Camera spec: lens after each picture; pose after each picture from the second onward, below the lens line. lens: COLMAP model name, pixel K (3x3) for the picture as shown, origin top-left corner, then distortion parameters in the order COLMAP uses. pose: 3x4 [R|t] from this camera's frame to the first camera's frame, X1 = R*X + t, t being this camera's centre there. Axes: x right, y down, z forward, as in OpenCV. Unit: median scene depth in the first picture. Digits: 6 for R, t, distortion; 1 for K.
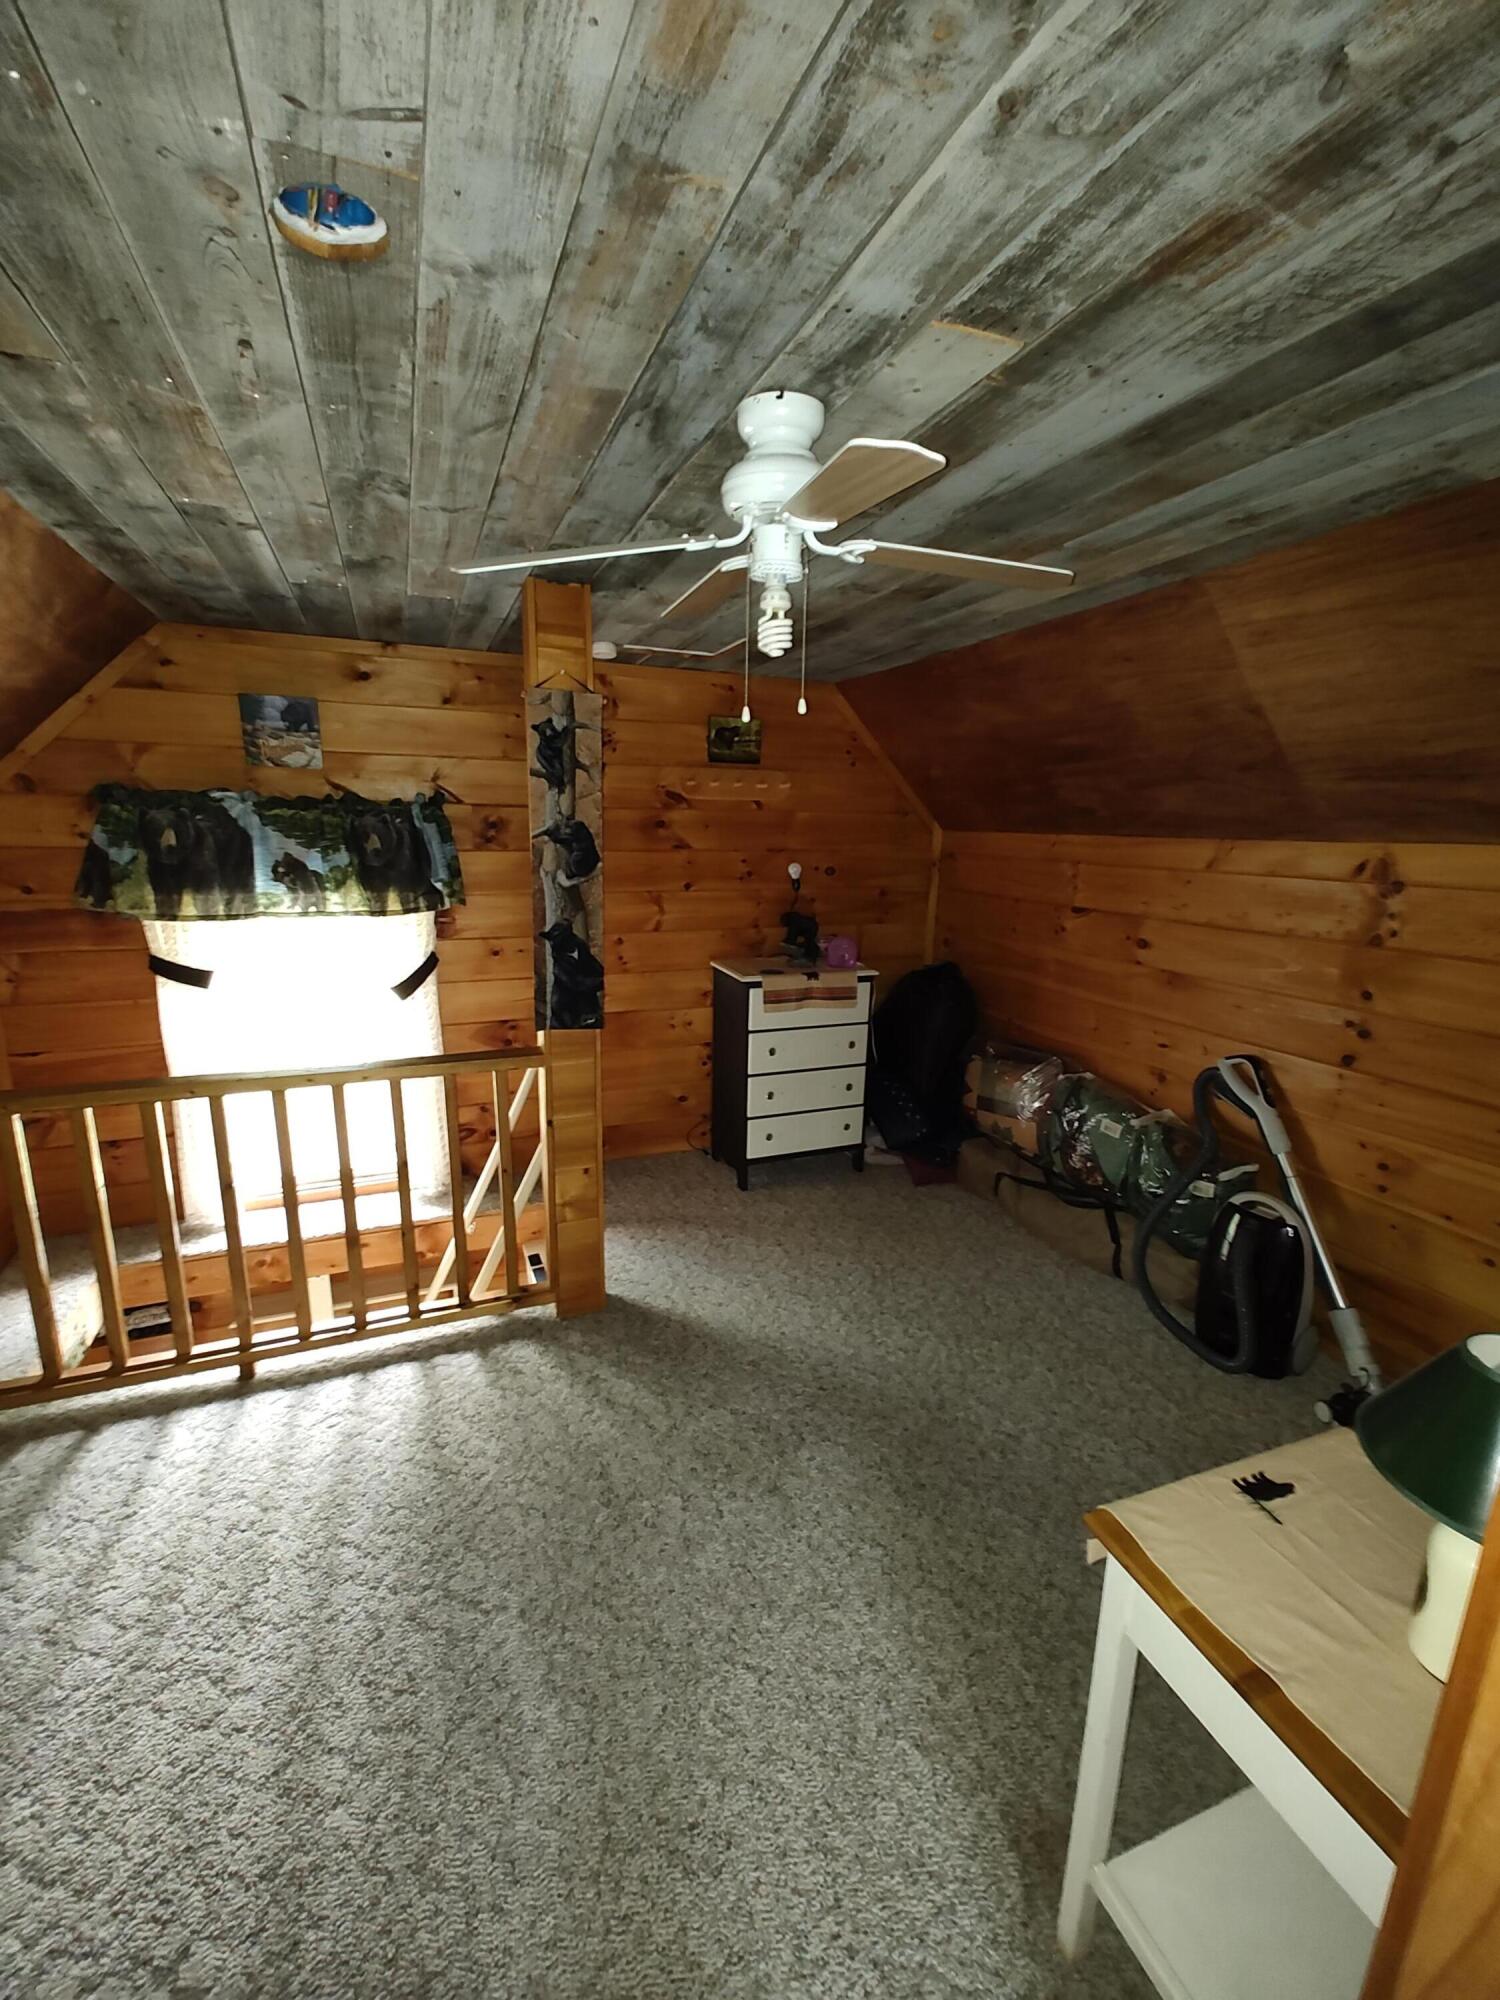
lens RADIAL K [[823.8, 0, 749.4], [0, 823.8, 1001.9], [0, 0, 1]] dist [-0.016608, 0.011375]
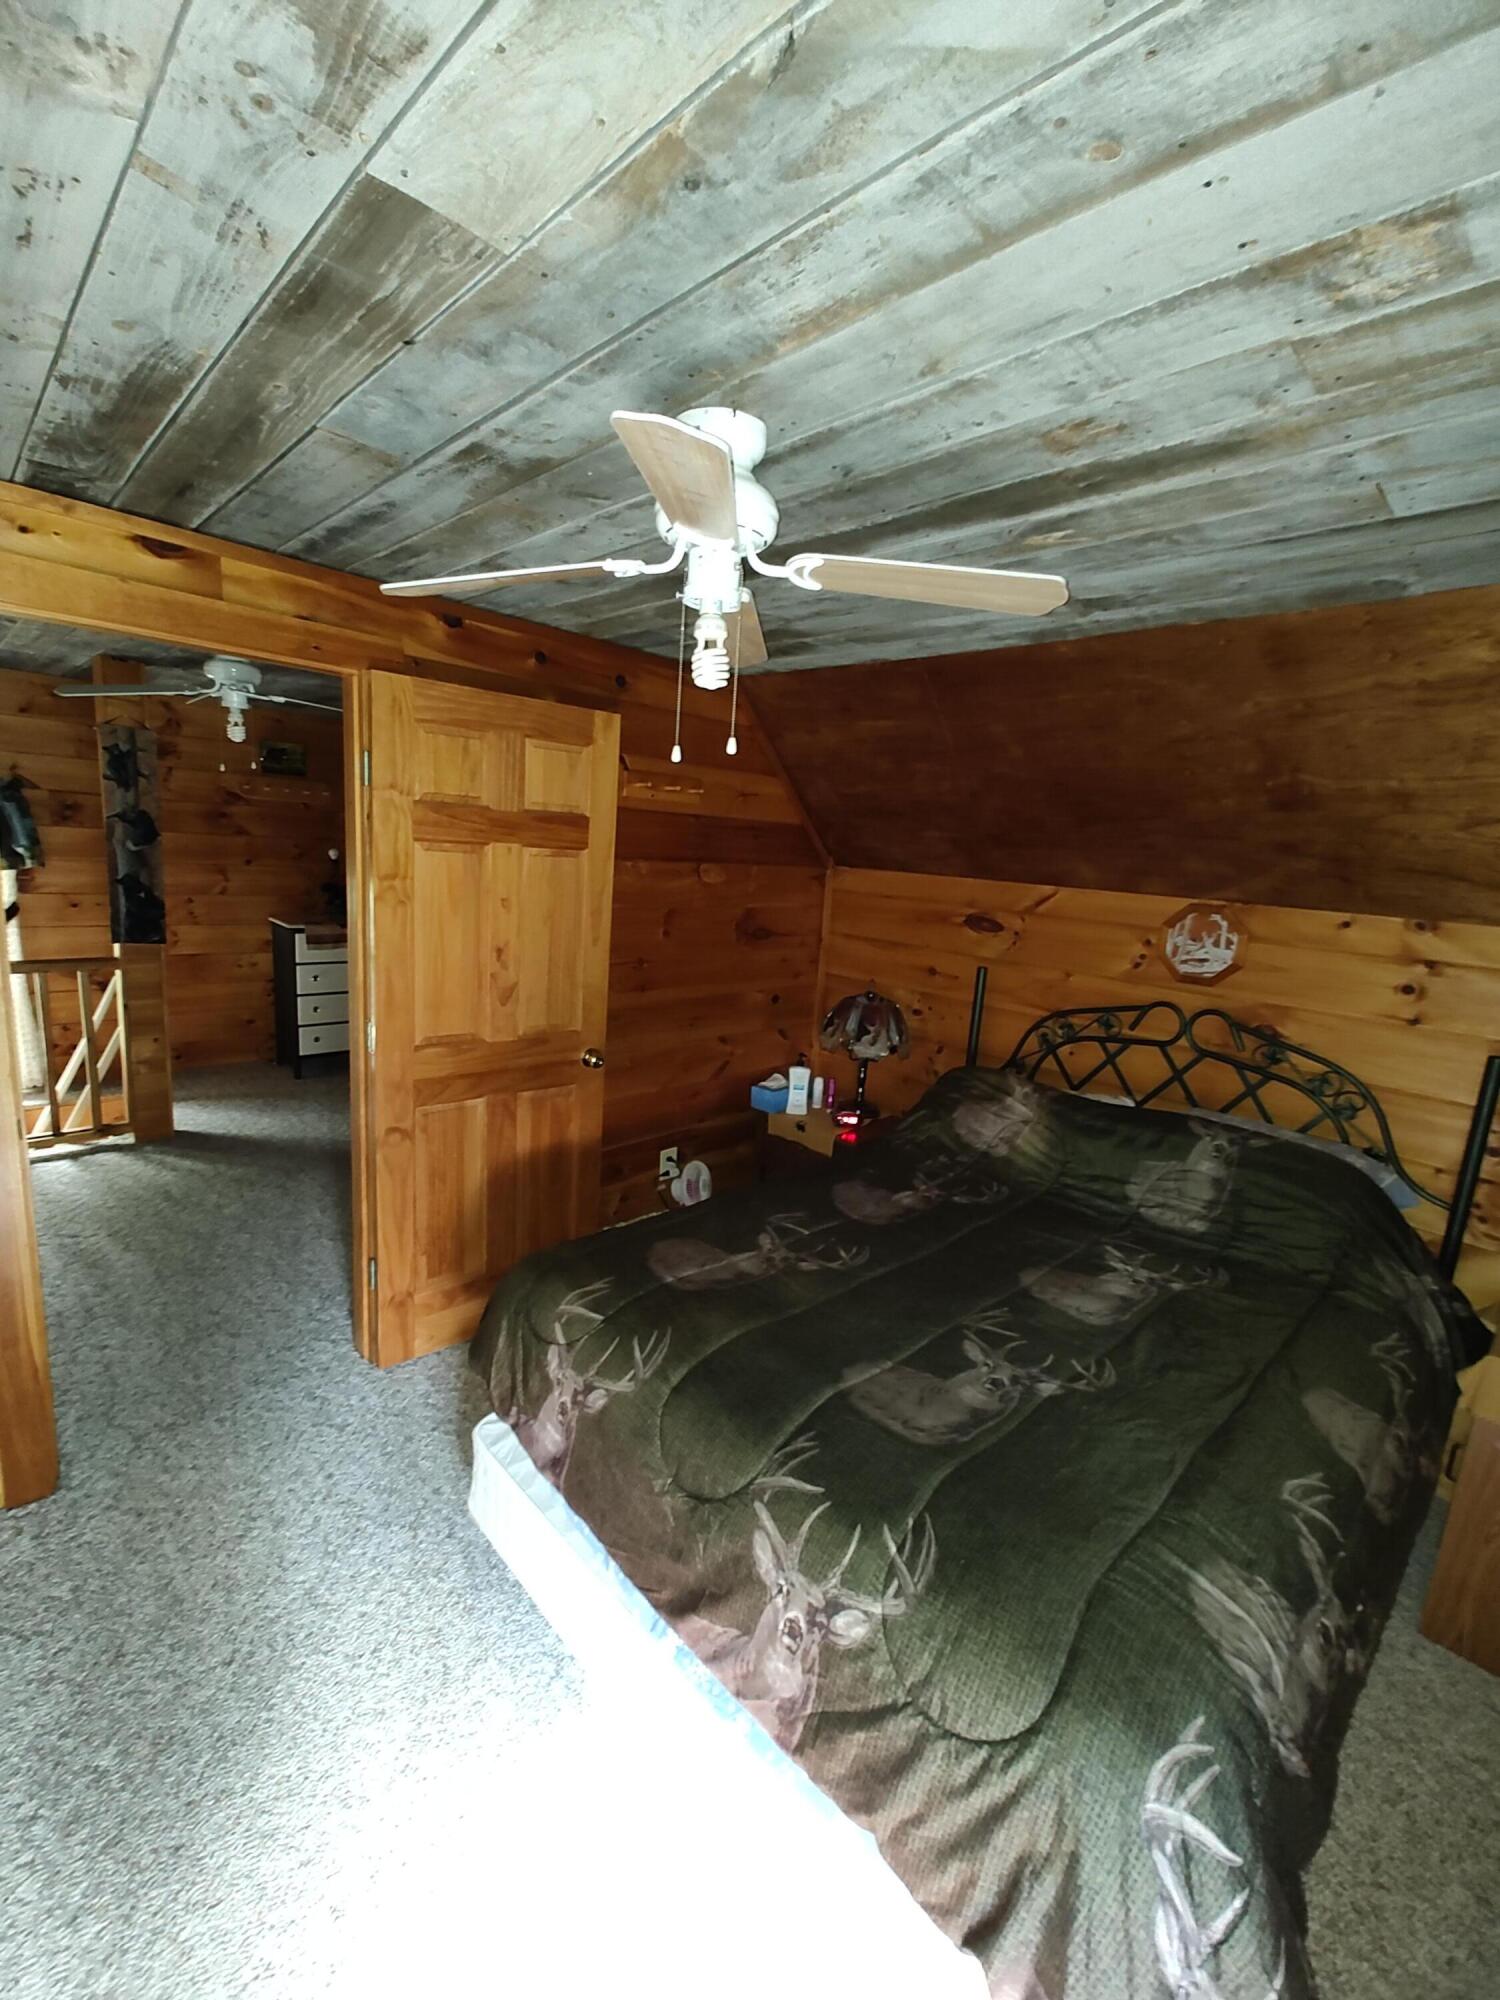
lens RADIAL K [[814.3, 0, 744.0], [0, 814.3, 1002.1], [0, 0, 1]] dist [0.004230, 0.000298]
pose [[0.921559, -0.024931, 0.387438, 0.208761], [0.027541, 0.999620, -0.001186, 0.158702], [-0.387261, 0.011763, 0.921895, -0.767388]]
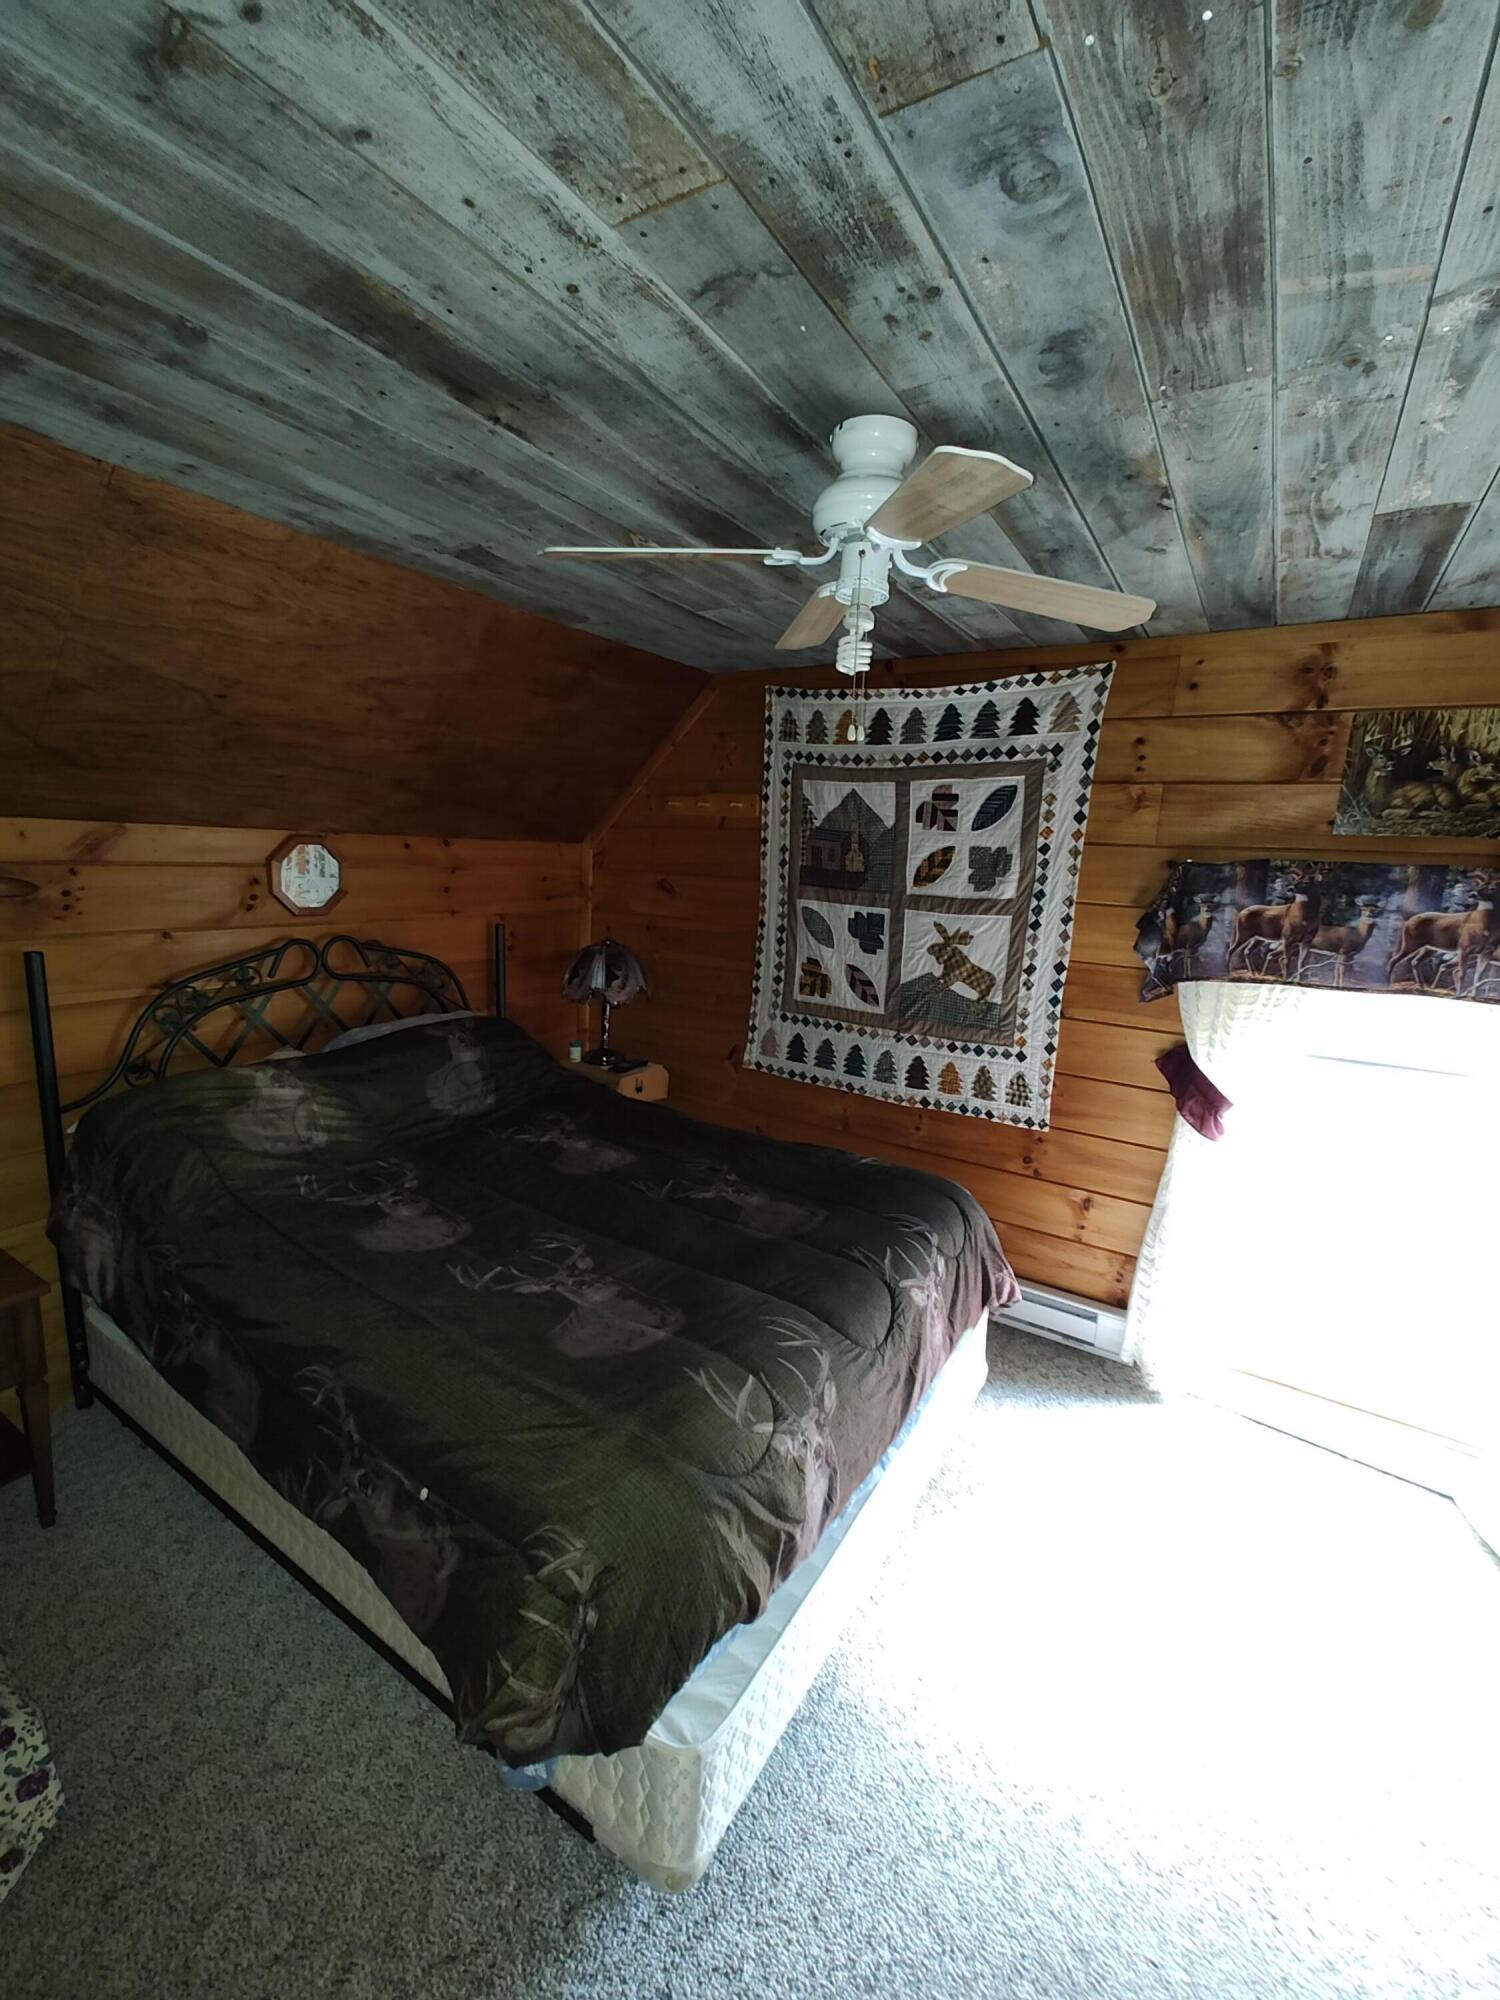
lens RADIAL K [[823.8, 0, 749.4], [0, 823.8, 1001.9], [0, 0, 1]] dist [-0.016608, 0.011375]
pose [[-0.575586, -0.189180, 0.795557, -0.190142], [0.118926, 0.943163, 0.310323, -0.100914], [-0.809047, 0.273230, -0.520373, 0.592912]]
